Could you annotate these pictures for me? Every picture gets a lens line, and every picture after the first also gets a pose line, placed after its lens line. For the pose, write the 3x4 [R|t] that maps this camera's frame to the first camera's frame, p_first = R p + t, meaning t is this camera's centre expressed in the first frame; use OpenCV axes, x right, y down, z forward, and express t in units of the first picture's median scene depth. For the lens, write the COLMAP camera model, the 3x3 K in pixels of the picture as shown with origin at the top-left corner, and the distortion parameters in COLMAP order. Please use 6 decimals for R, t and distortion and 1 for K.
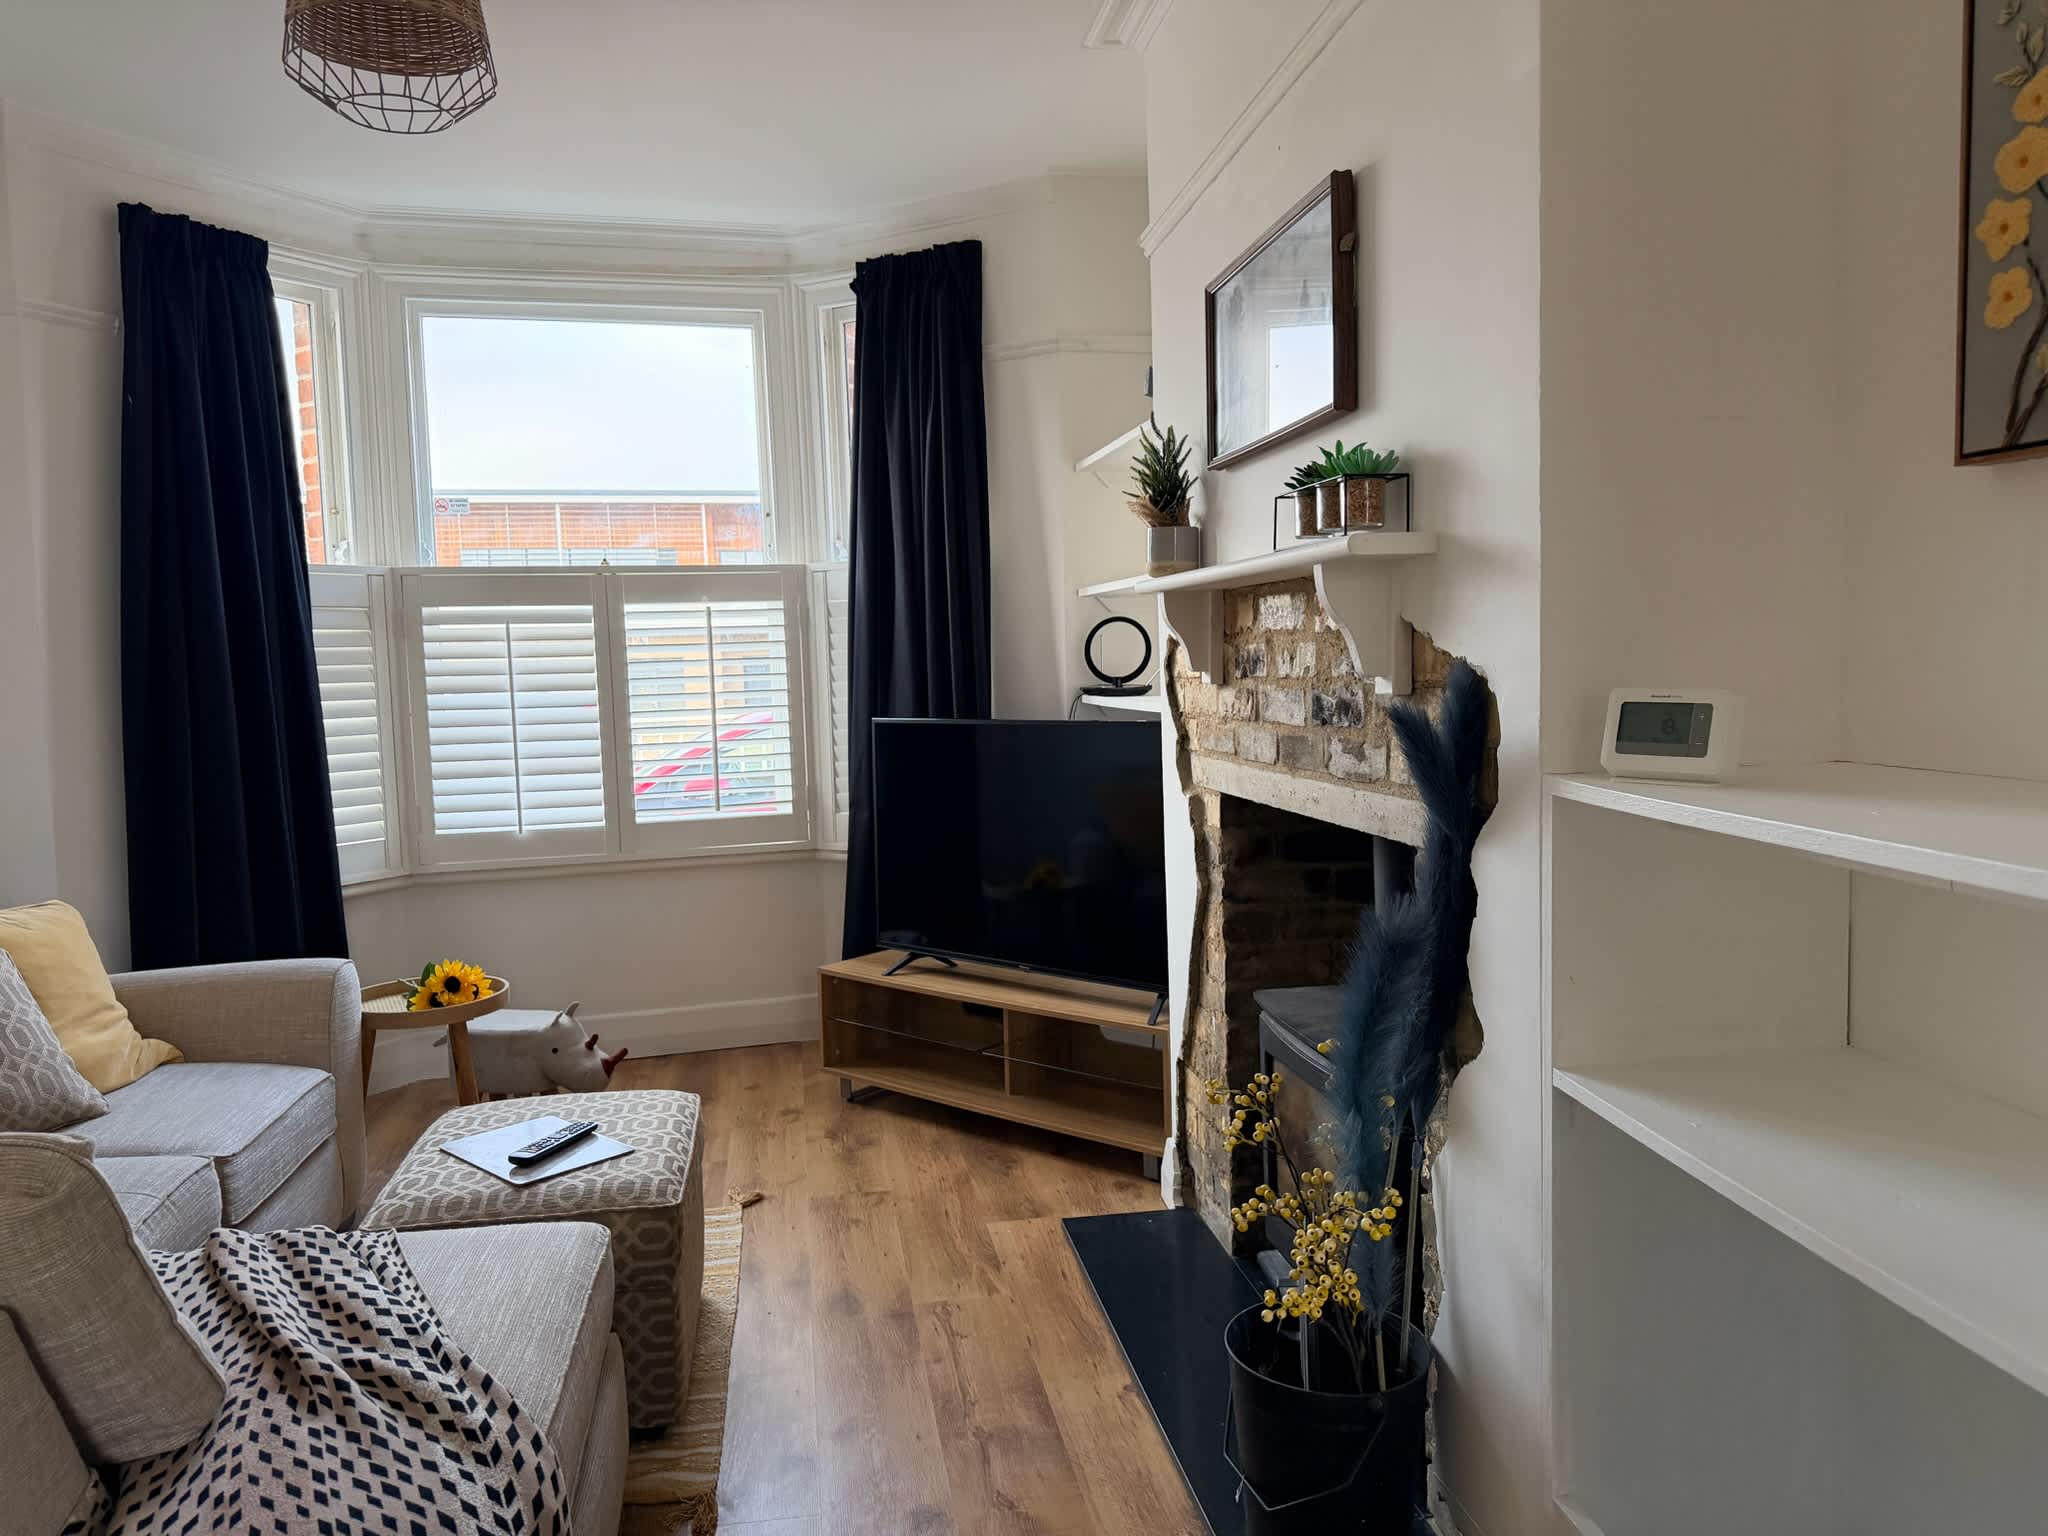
lens RADIAL K [[1409.8, 0, 1013.5], [0, 1409.8, 778.0], [0, 0, 1]] dist [0.121836, -0.102172]
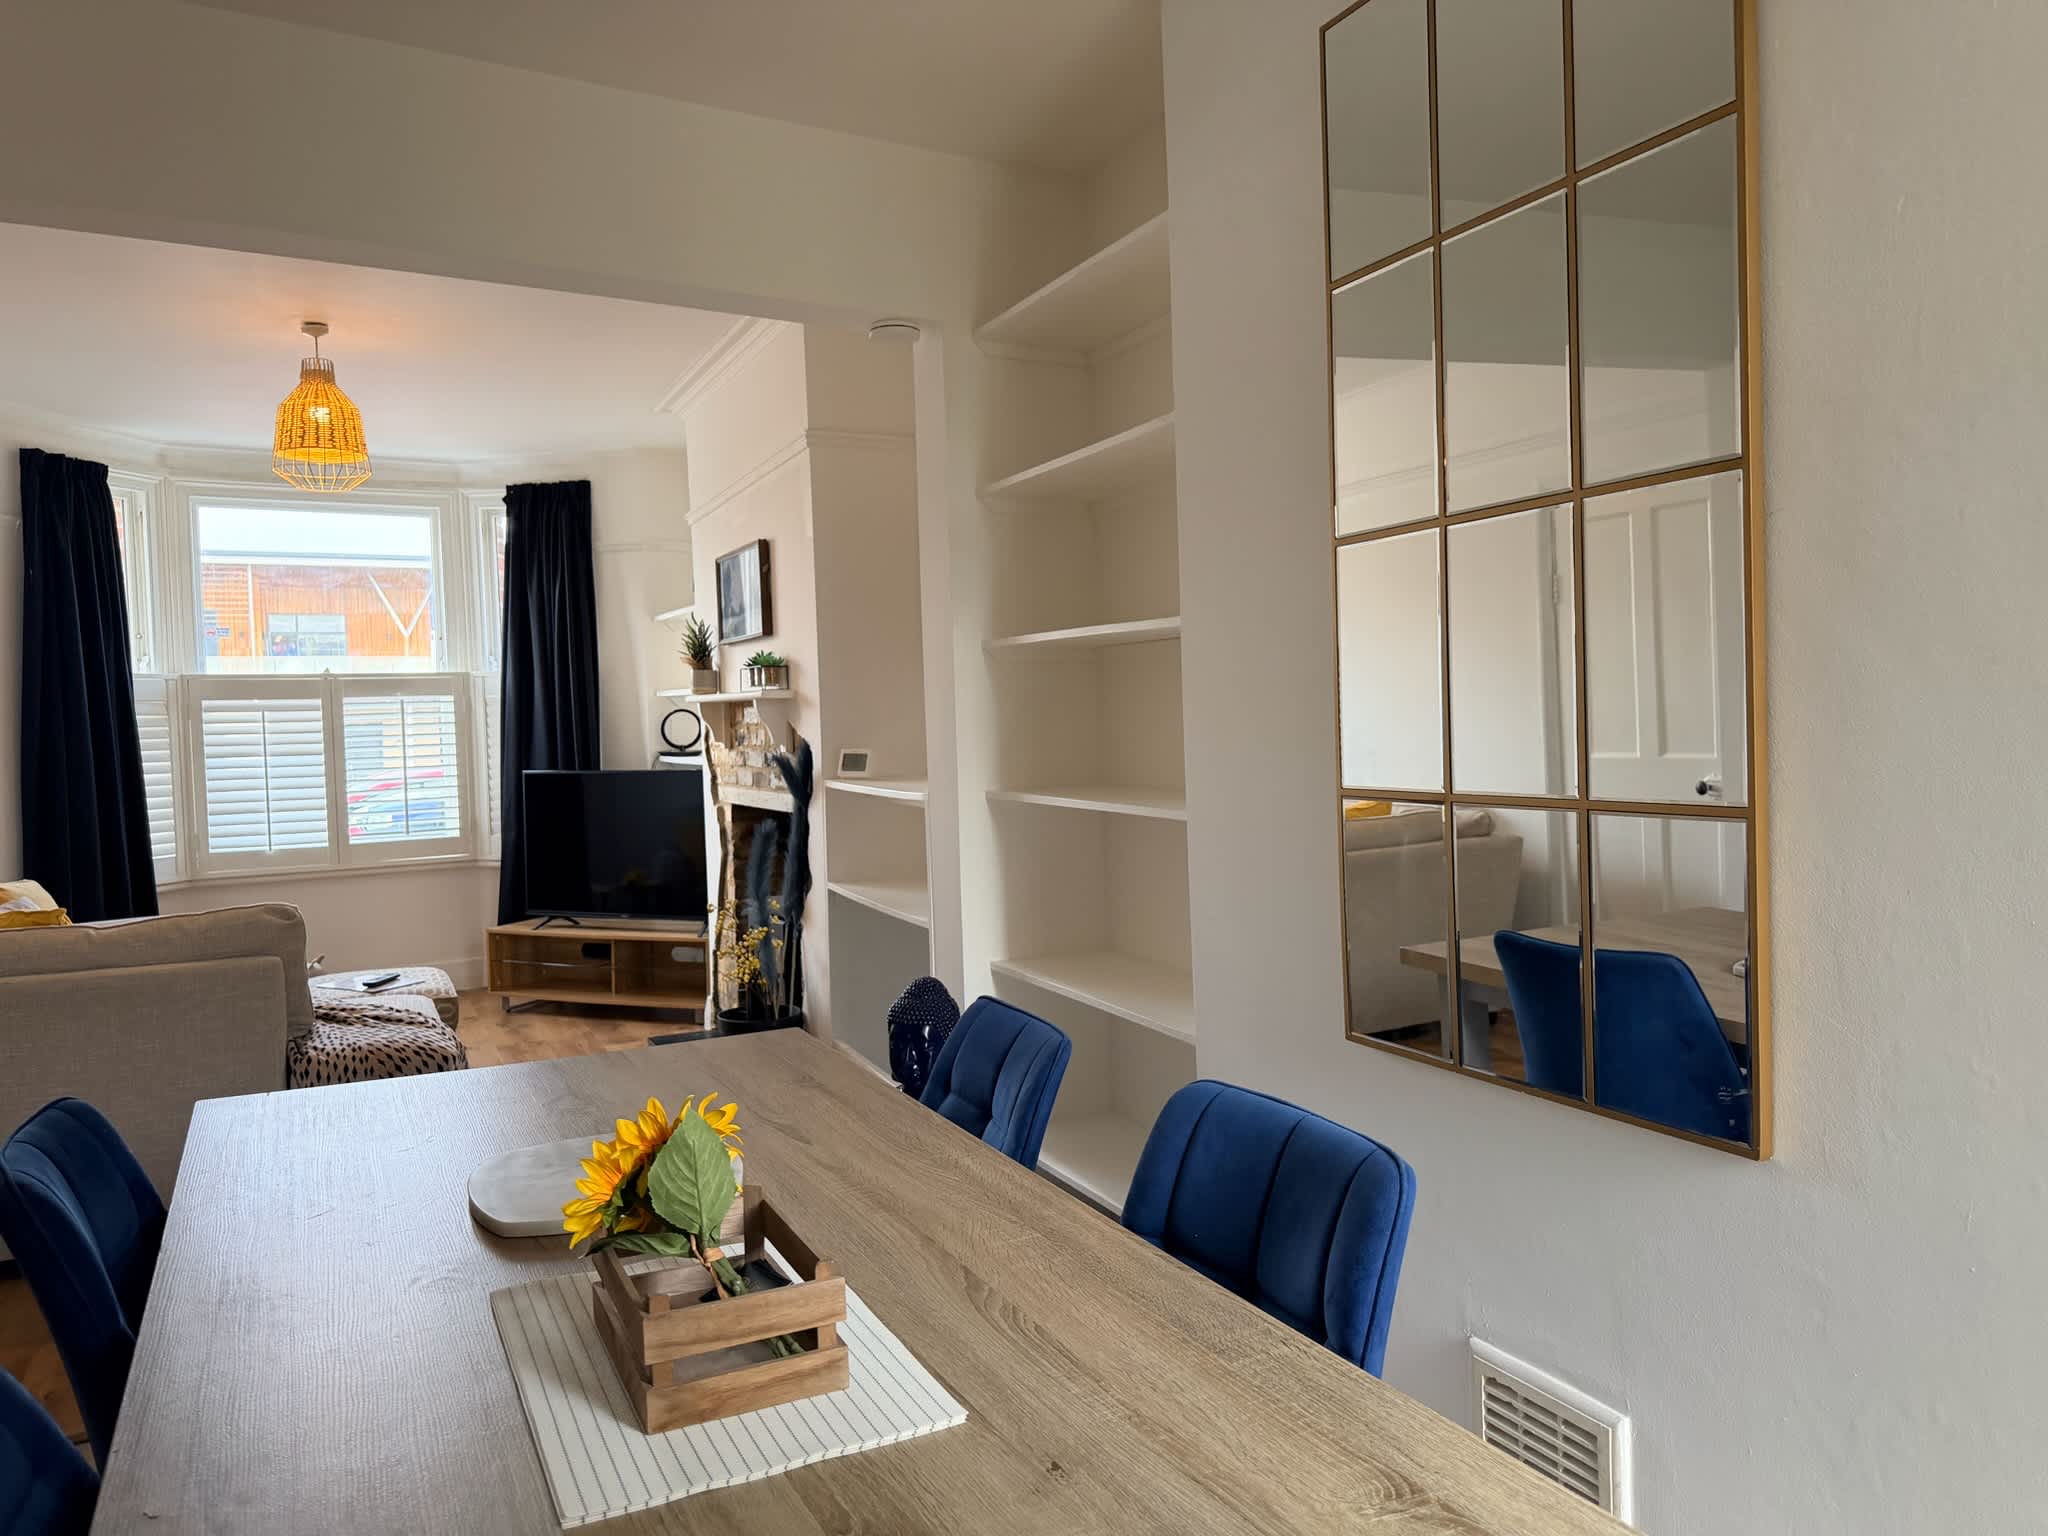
lens RADIAL K [[1443.8, 0, 1024.0], [0, 1443.8, 768.0], [0, 0, 1]] dist [0.135677, -0.244917]
pose [[0.958728, -0.006521, 0.284251, -0.031407], [0.022490, 0.998344, -0.052952, 0.065229], [-0.283435, 0.057159, 0.957287, -0.893430]]
